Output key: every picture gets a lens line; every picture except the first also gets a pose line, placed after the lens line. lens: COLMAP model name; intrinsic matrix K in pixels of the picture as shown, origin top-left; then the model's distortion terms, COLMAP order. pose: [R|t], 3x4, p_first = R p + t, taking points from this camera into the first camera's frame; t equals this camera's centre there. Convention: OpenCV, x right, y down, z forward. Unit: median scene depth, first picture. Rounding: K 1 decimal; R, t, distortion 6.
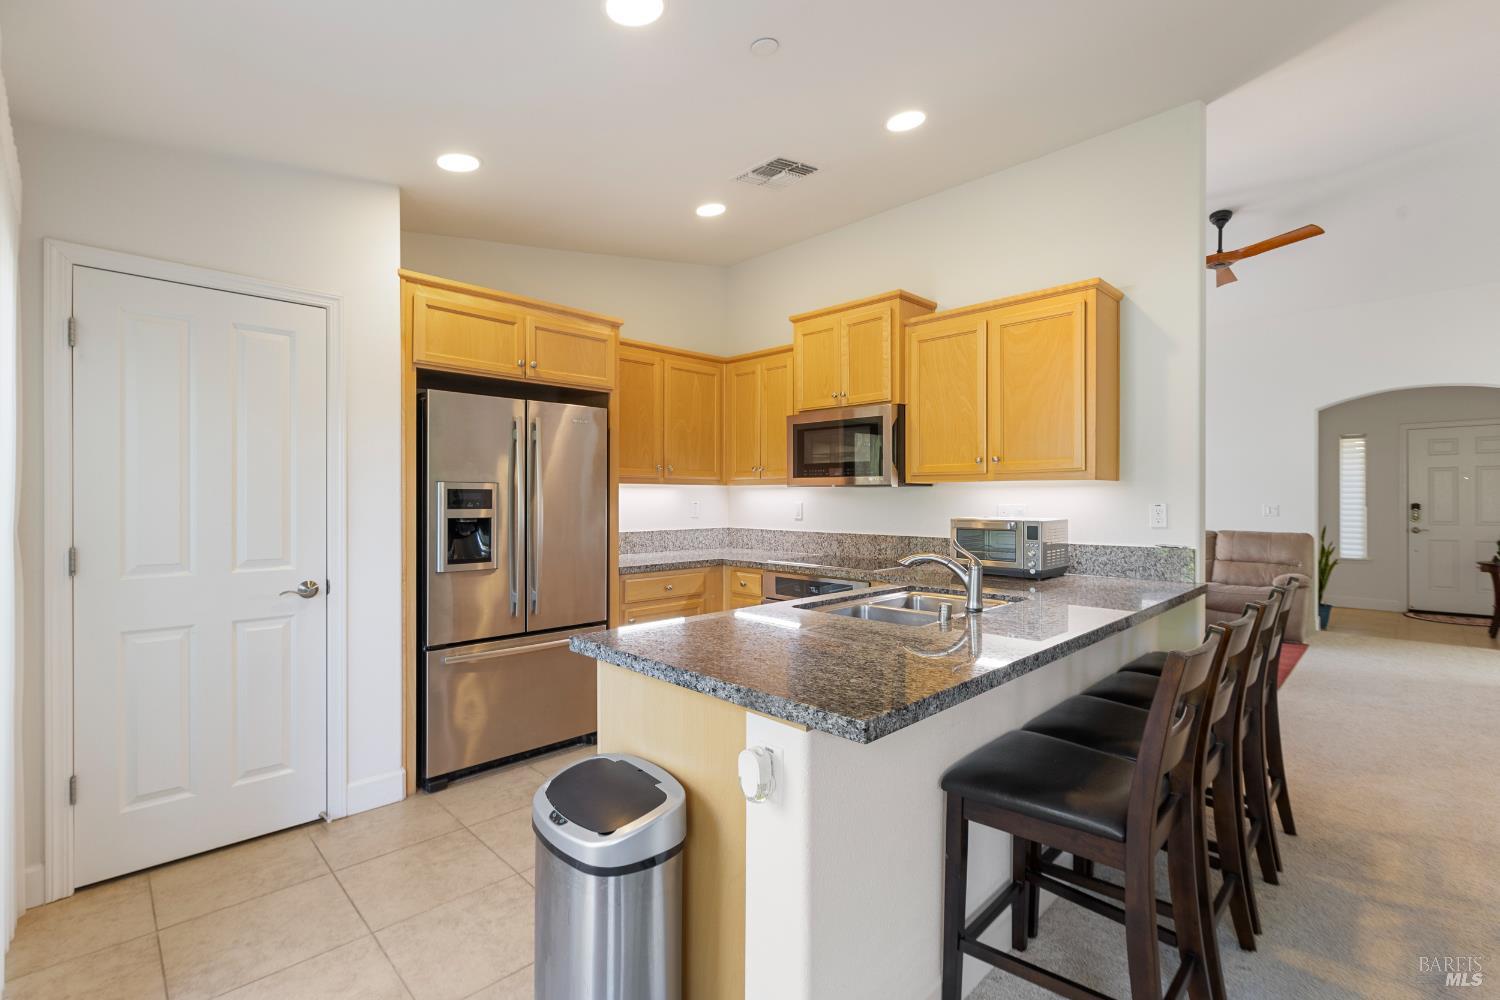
lens RADIAL K [[672.5, 0, 748.3], [0, 672.5, 501.1], [0, 0, 1]] dist [0.000467, -0.000130]
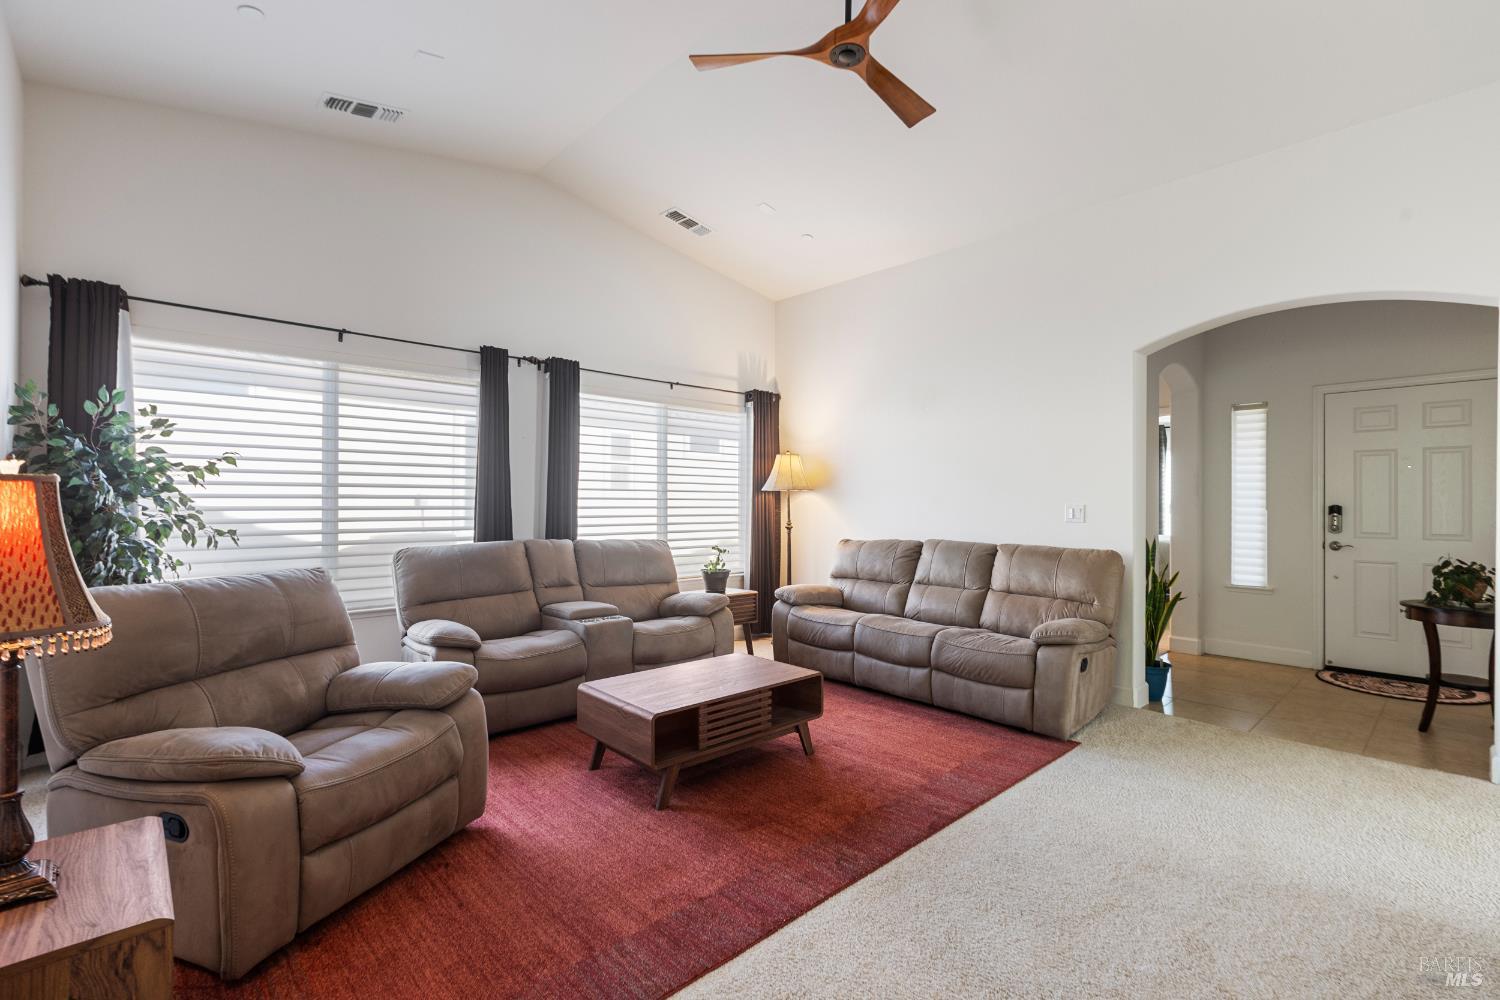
lens RADIAL K [[672.5, 0, 751.3], [0, 672.5, 502.1], [0, 0, 1]] dist [0.000467, -0.000130]
pose [[0.999036, 0.007476, -0.043263, 0.998212], [-0.007657, 0.999963, -0.004032, 0.015865], [0.043232, 0.004359, 0.999056, 0.704426]]
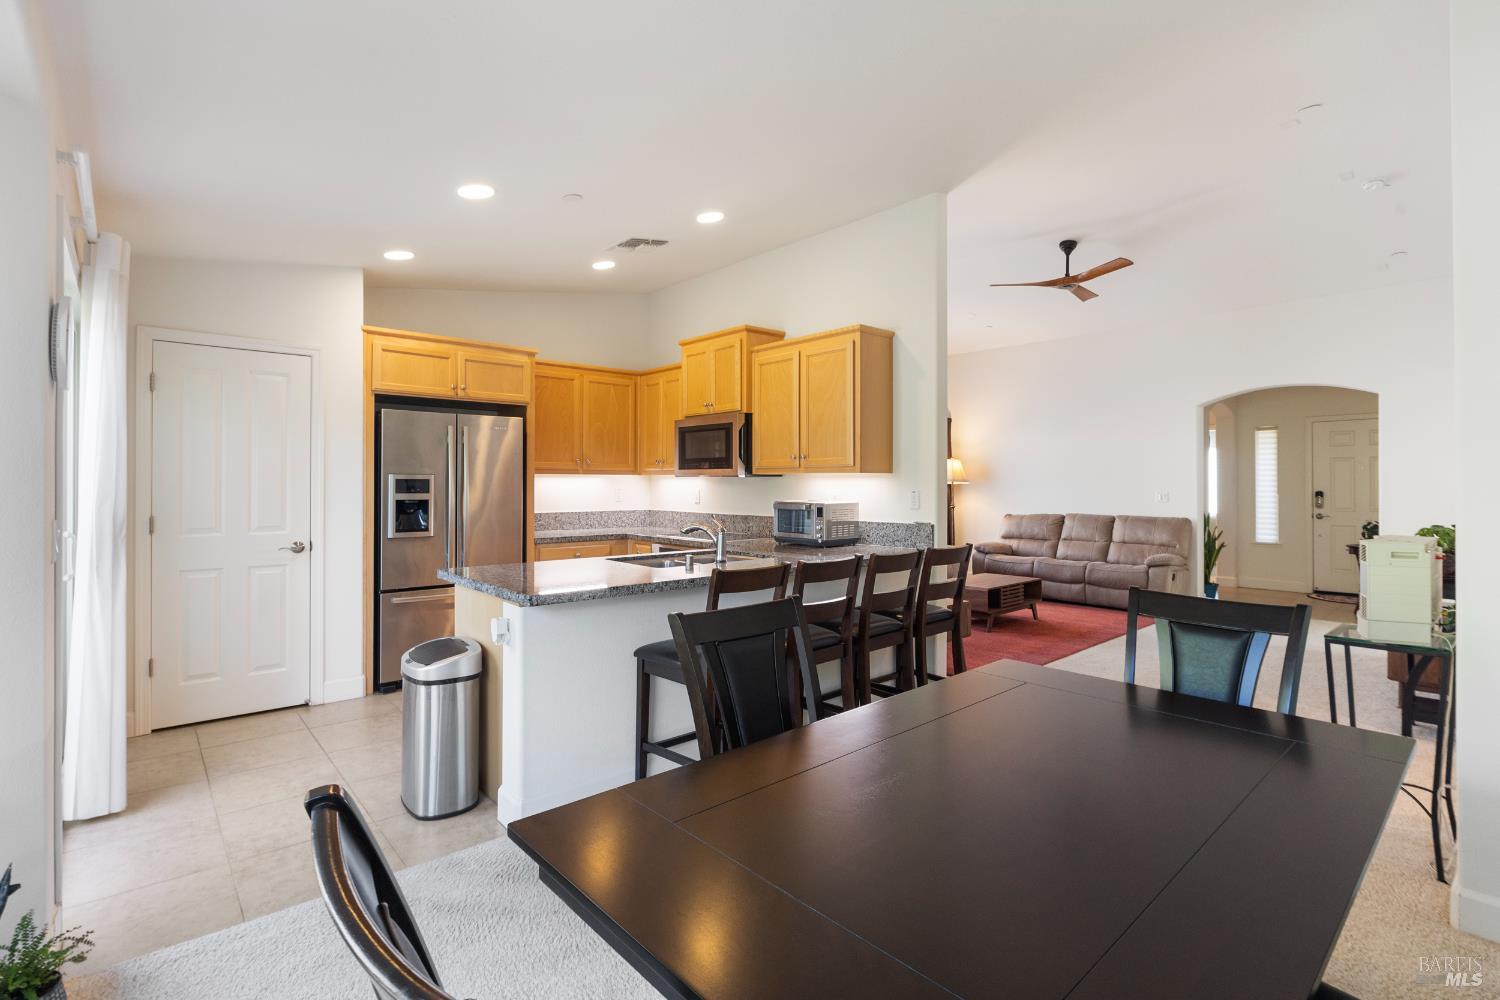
lens RADIAL K [[710.5, 0, 748.3], [0, 710.5, 484.5], [0, 0, 1]] dist [-0.004698, 0.001062]
pose [[0.998189, 0.001610, -0.060131, 0.342594], [-0.001889, 0.999988, -0.004578, -0.001013], [0.060122, 0.004683, 0.998180, -0.398208]]
